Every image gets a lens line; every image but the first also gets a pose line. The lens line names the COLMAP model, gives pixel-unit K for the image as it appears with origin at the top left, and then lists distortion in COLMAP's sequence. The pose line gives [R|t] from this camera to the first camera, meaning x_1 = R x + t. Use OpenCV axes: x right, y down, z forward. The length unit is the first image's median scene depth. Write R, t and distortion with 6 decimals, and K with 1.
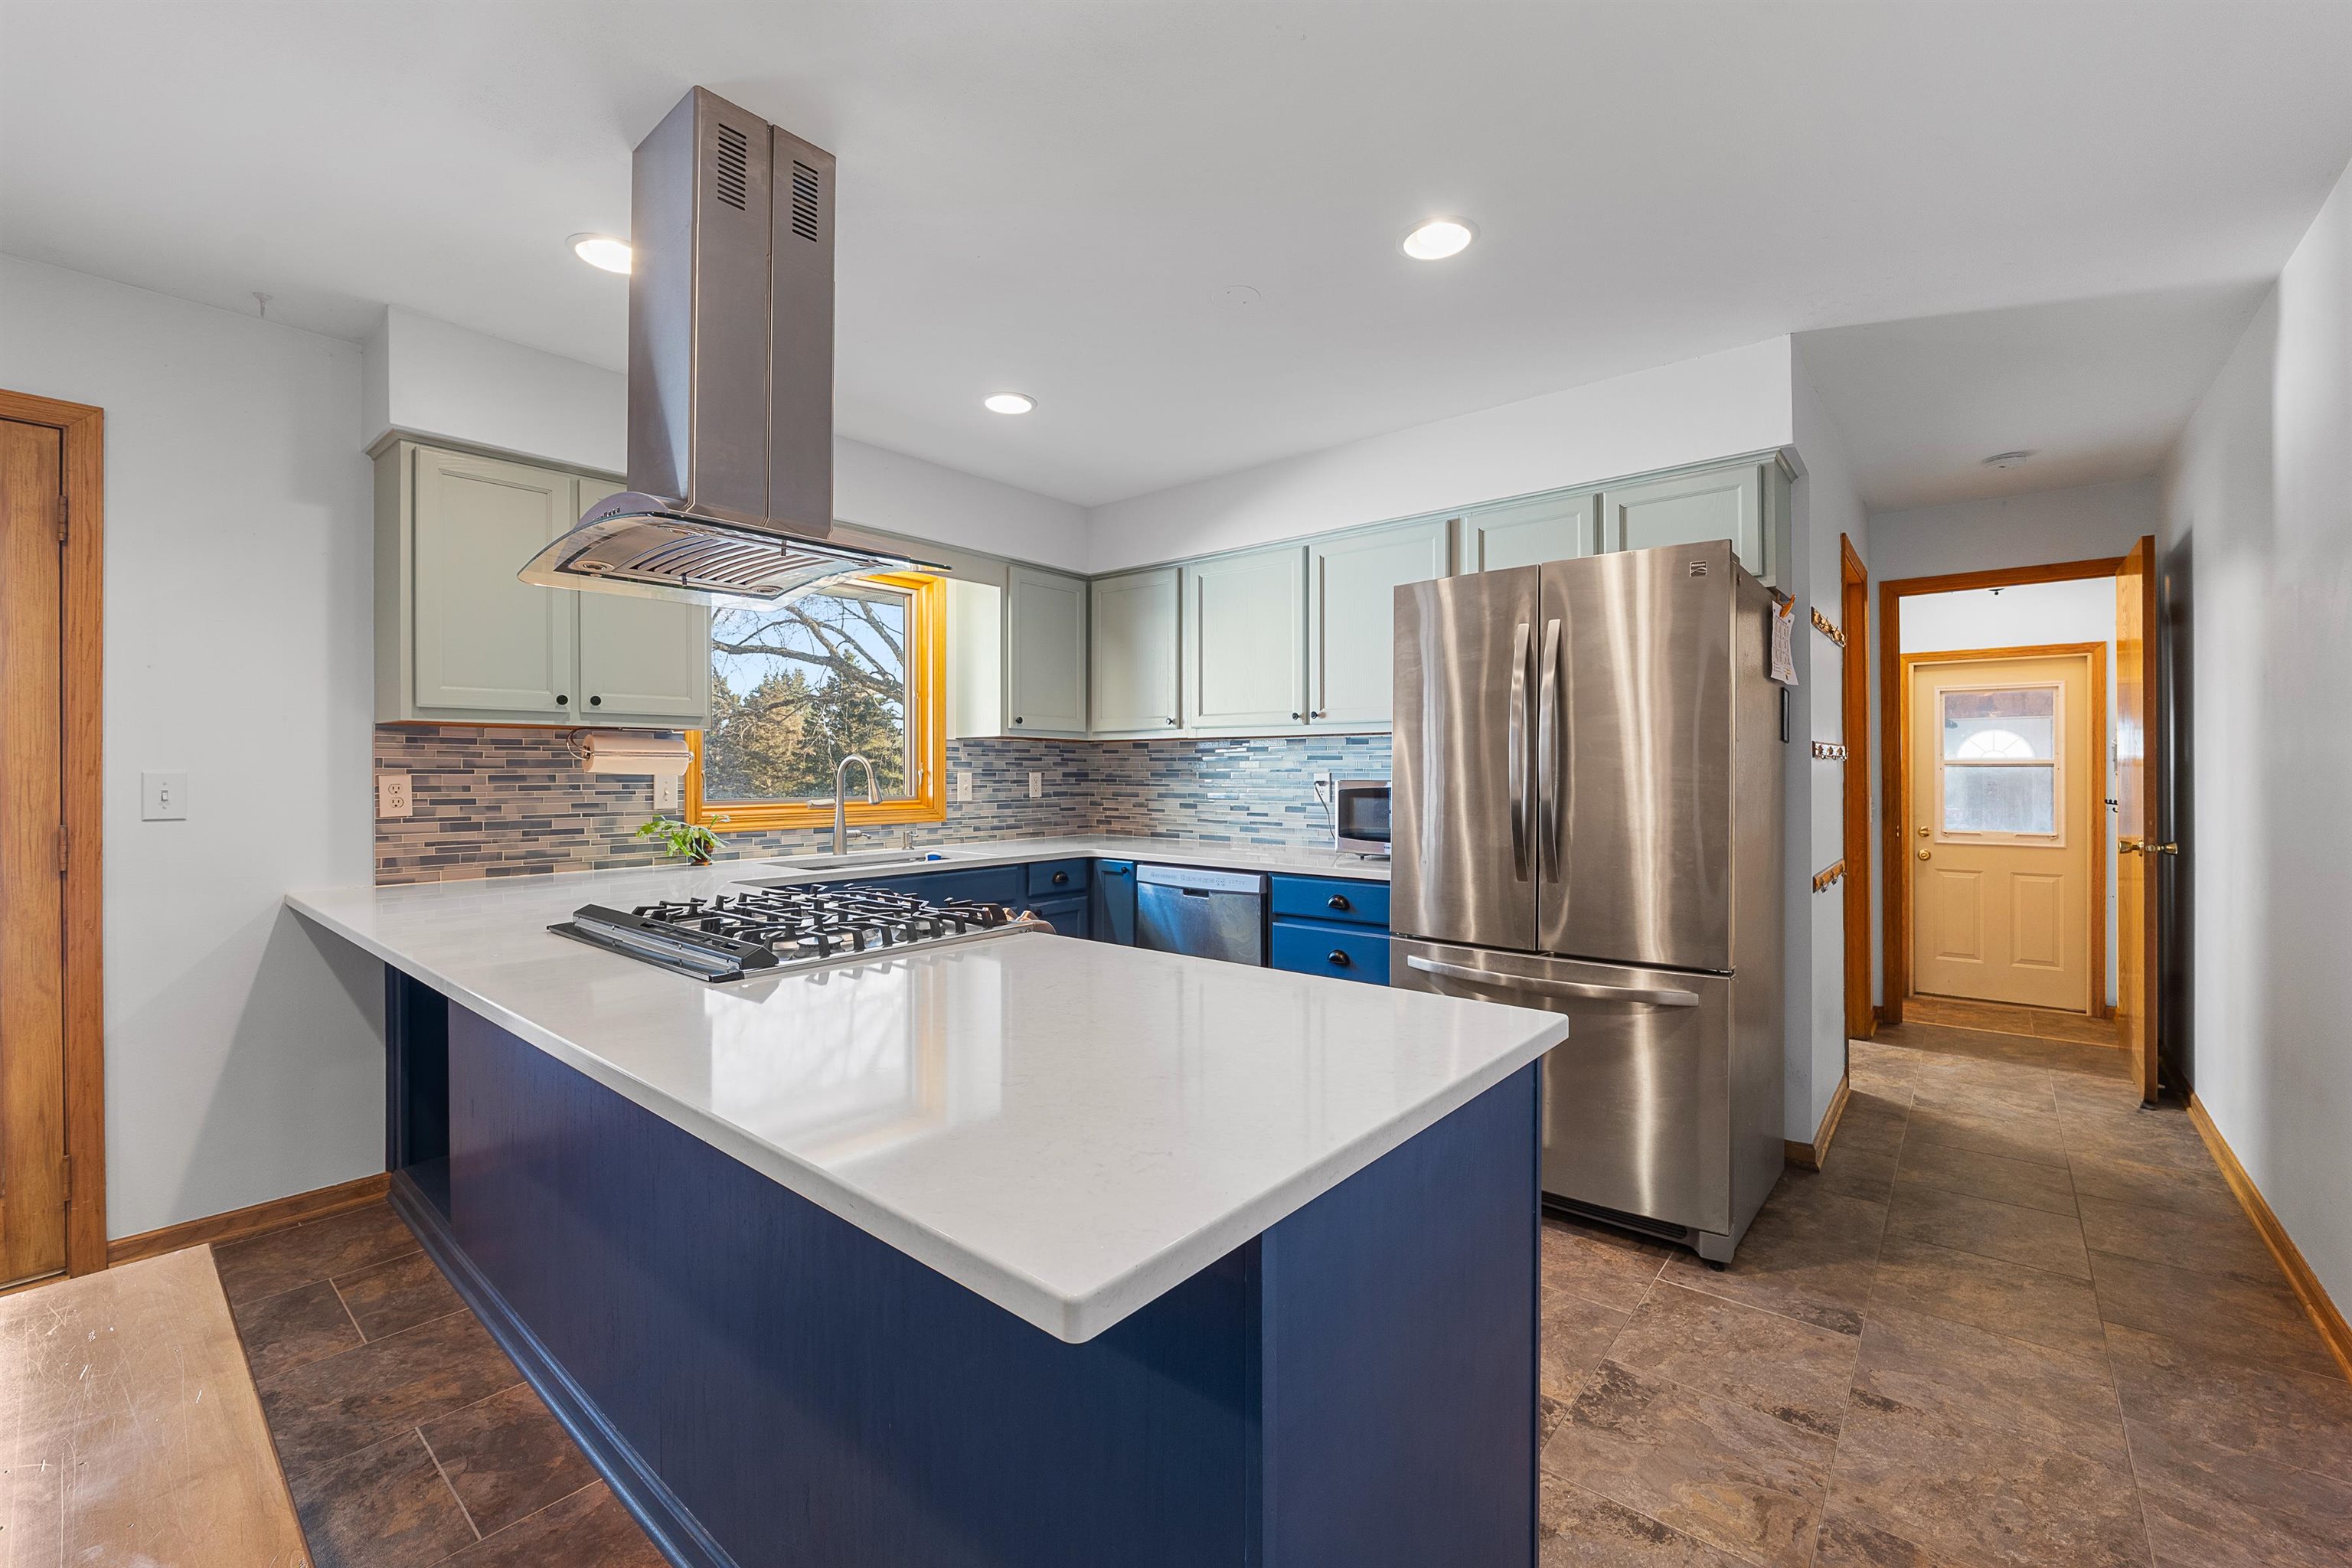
lens RADIAL K [[966.0, 0, 1178.5], [0, 966.0, 765.6], [0, 0, 1]] dist [-0.000859, -0.000031]
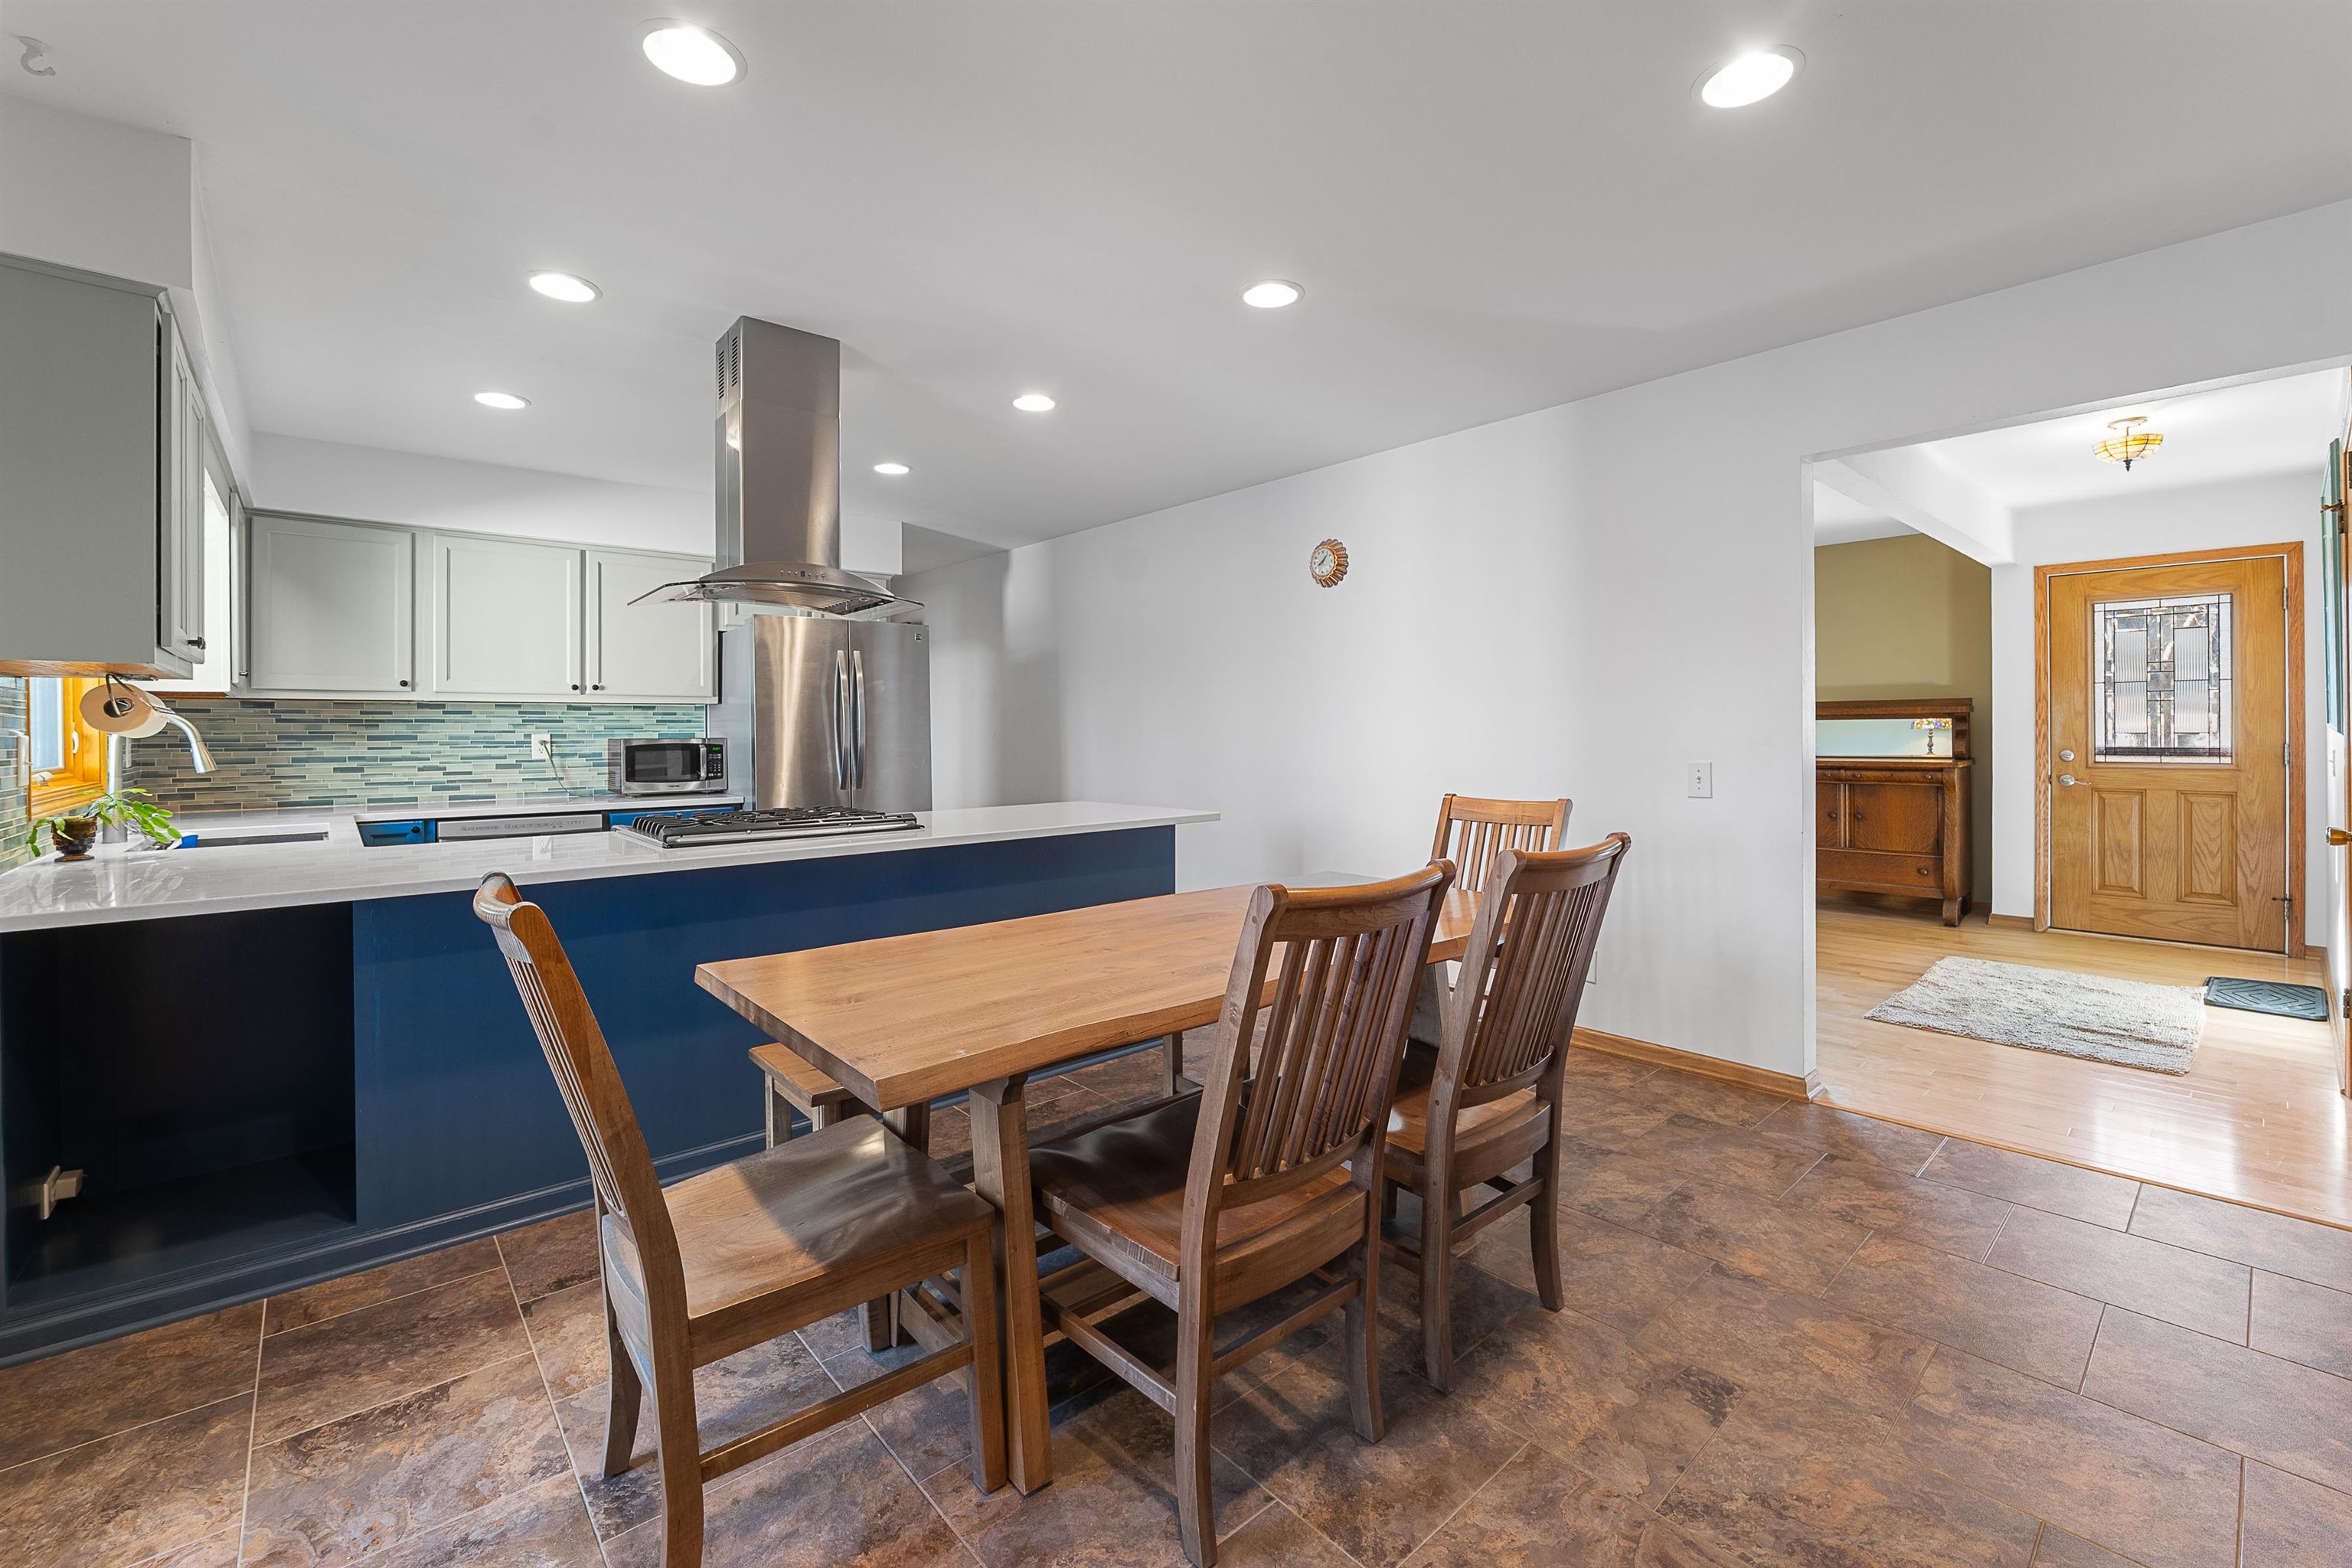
lens RADIAL K [[974.9, 0, 1178.3], [0, 974.9, 728.1], [0, 0, 1]] dist [-0.000124, -0.000008]
pose [[0.154318, -0.000506, 0.988021, -0.863305], [-0.000772, 1.000000, 0.000633, -0.000828], [-0.988021, -0.000861, 0.154318, 0.043543]]
